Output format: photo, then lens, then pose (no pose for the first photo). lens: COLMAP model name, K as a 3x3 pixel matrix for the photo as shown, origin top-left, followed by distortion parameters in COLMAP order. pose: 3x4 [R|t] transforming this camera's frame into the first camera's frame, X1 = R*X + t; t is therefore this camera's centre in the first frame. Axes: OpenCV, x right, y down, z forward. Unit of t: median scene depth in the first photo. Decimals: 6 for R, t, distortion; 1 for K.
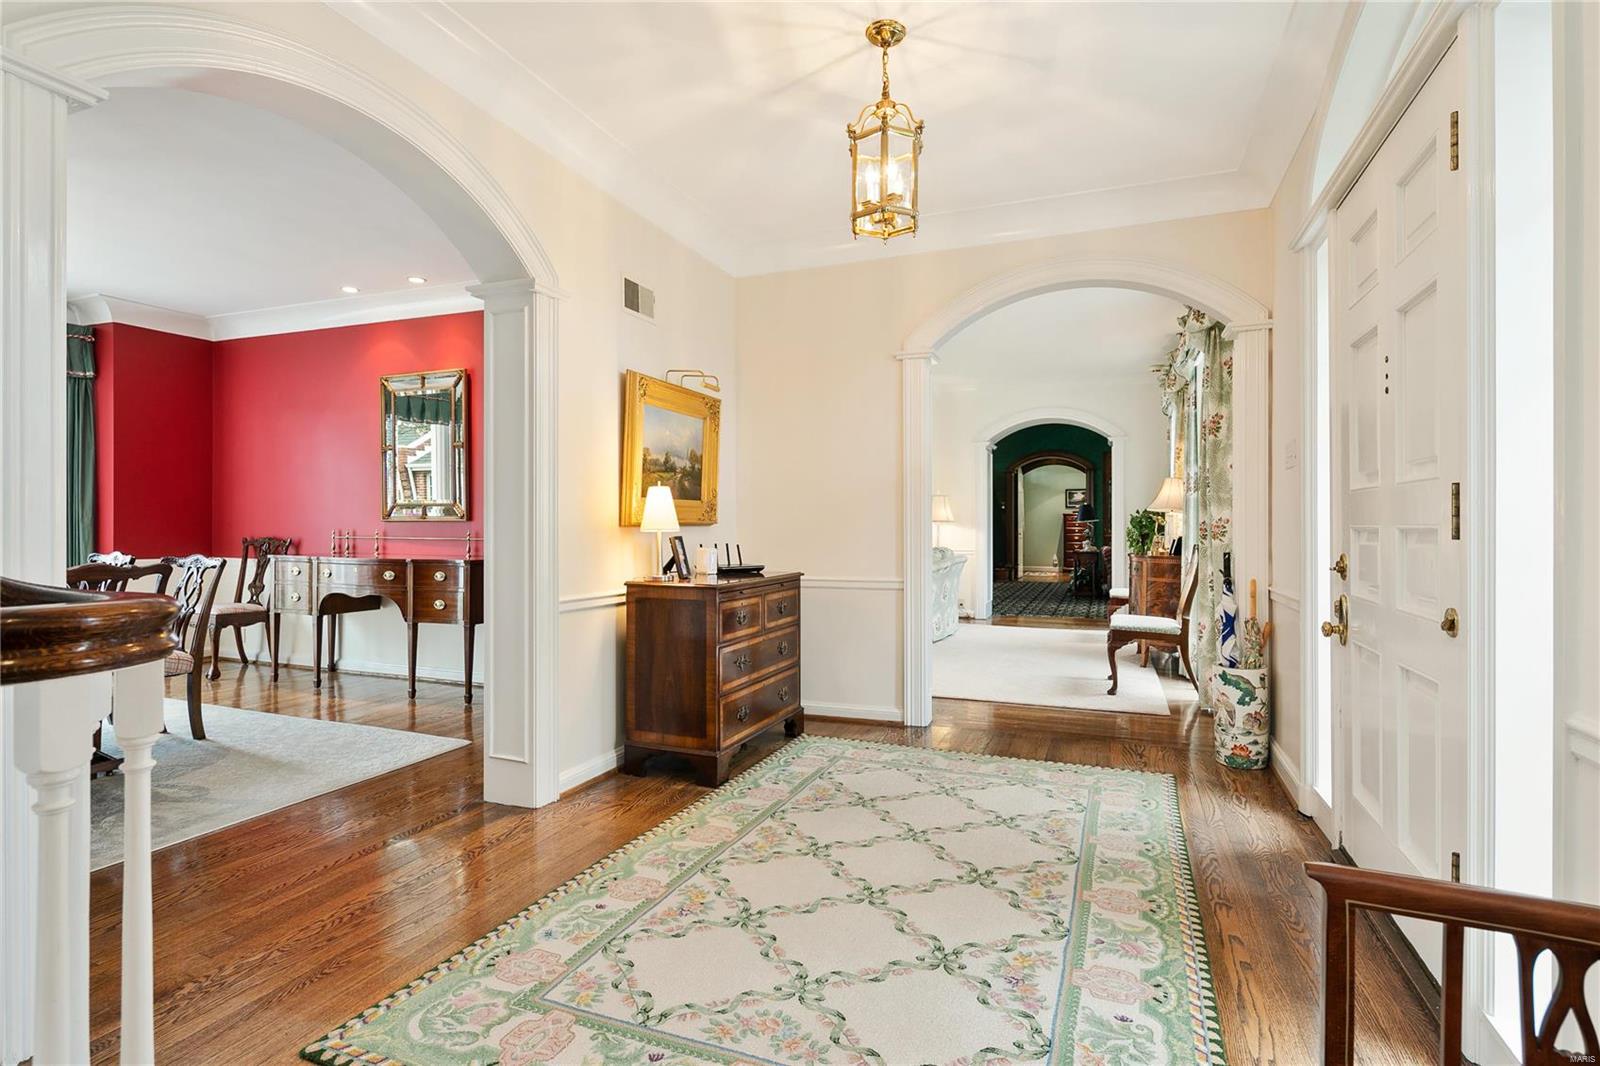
lens RADIAL K [[775.6, 0, 807.6], [0, 775.6, 532.2], [0, 0, 1]] dist [-0.001651, -0.001075]
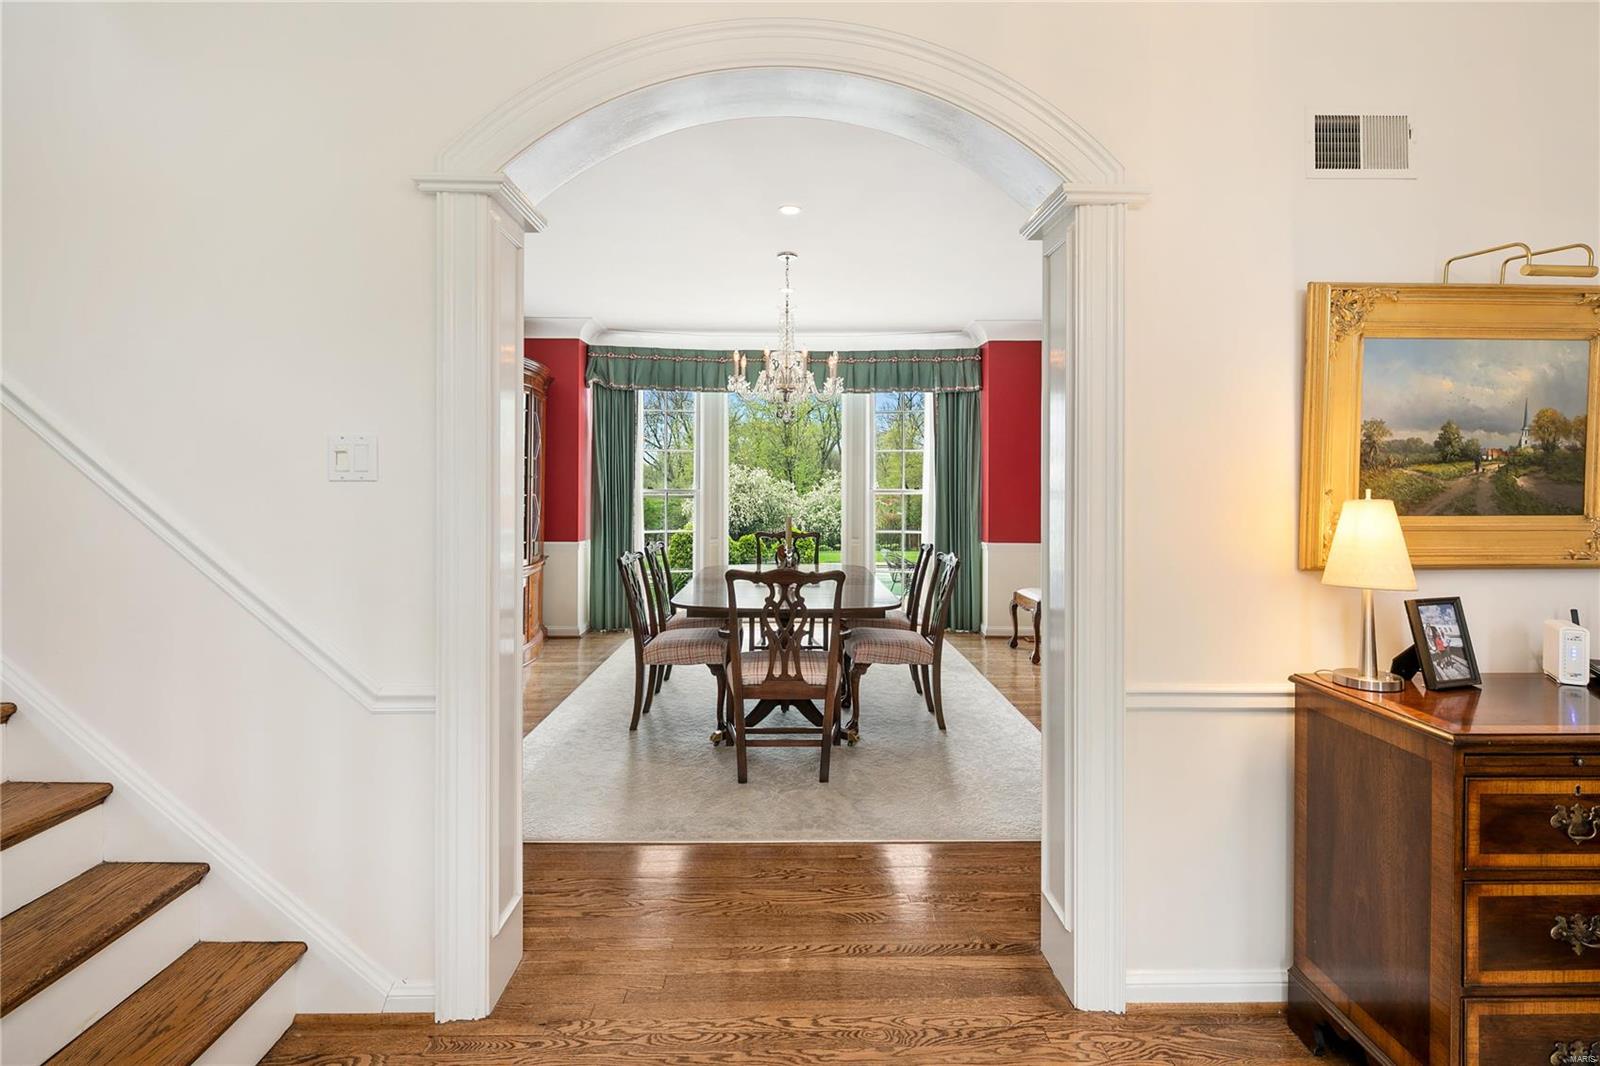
lens RADIAL K [[775.6, 0, 827.6], [0, 775.6, 492.2], [0, 0, 1]] dist [-0.001651, -0.001075]
pose [[0.397328, 0.004666, -0.917665, 0.171404], [-0.015734, 0.999875, -0.001729, -0.072821], [0.917542, 0.015126, 0.397351, 0.617701]]
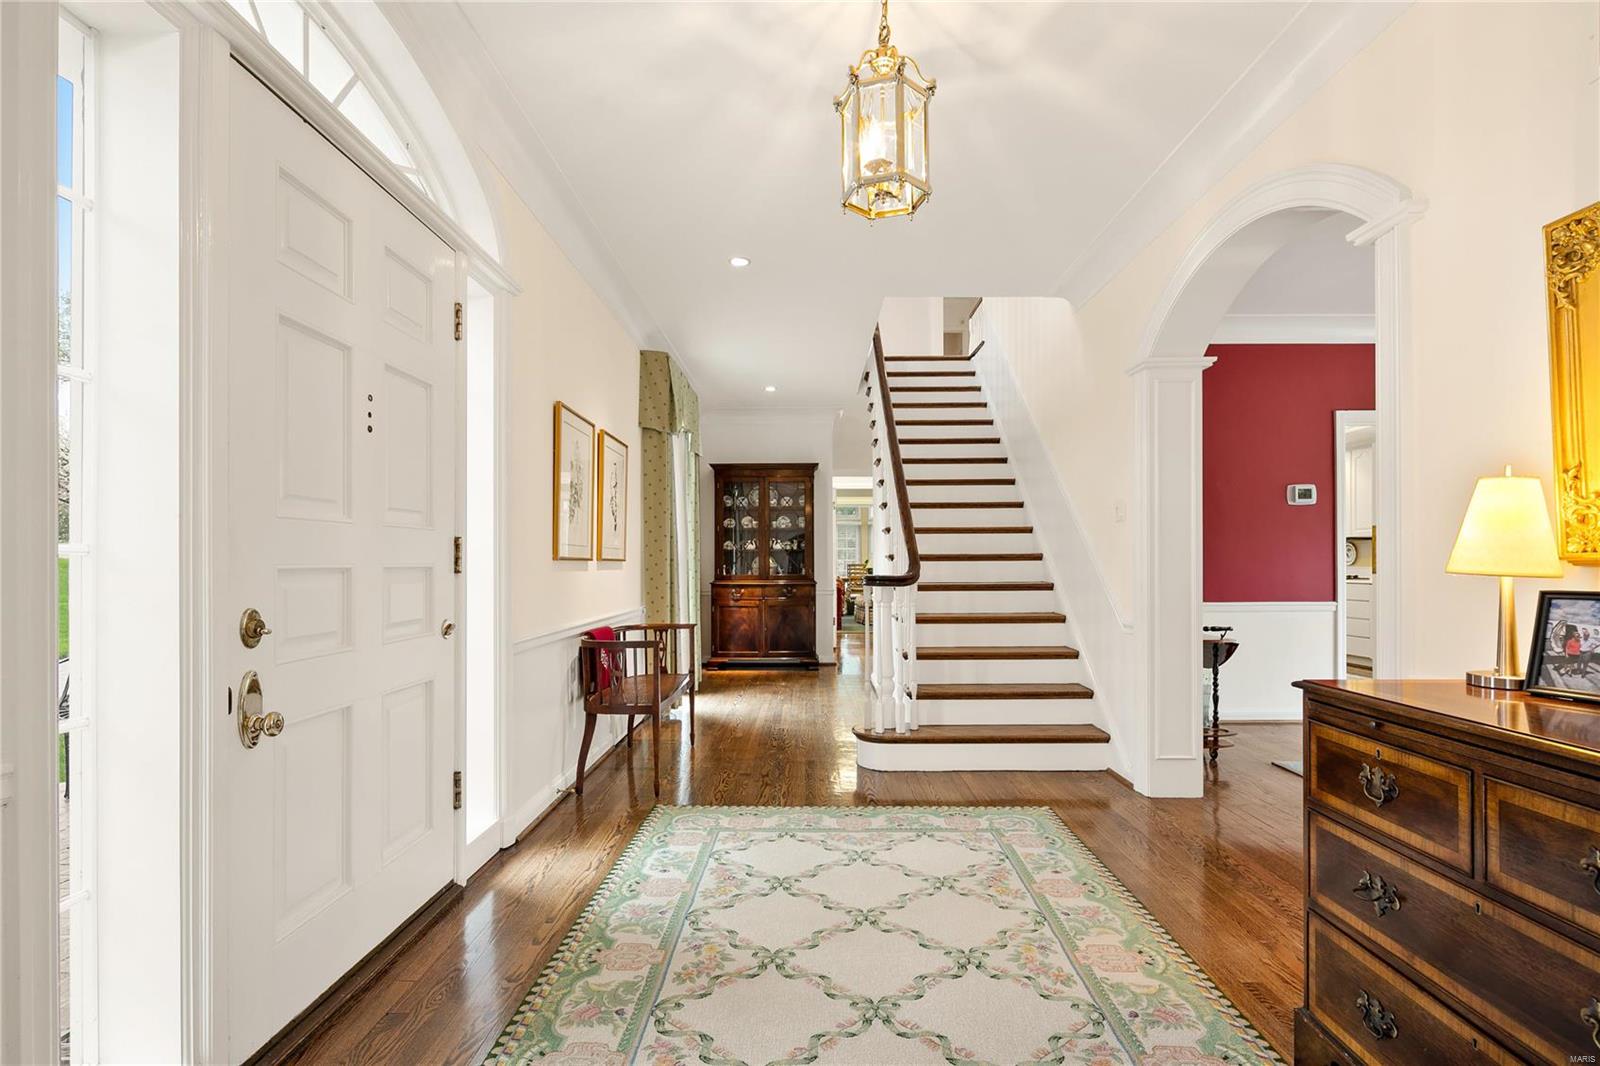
lens RADIAL K [[775.6, 0, 800.9], [0, 775.6, 549.4], [0, 0, 1]] dist [-0.001651, -0.001075]
pose [[-0.933921, -0.003768, -0.357459, 0.454916], [-0.000438, 0.999956, -0.009397, -0.015840], [0.357478, -0.008620, -0.933882, 1.645885]]
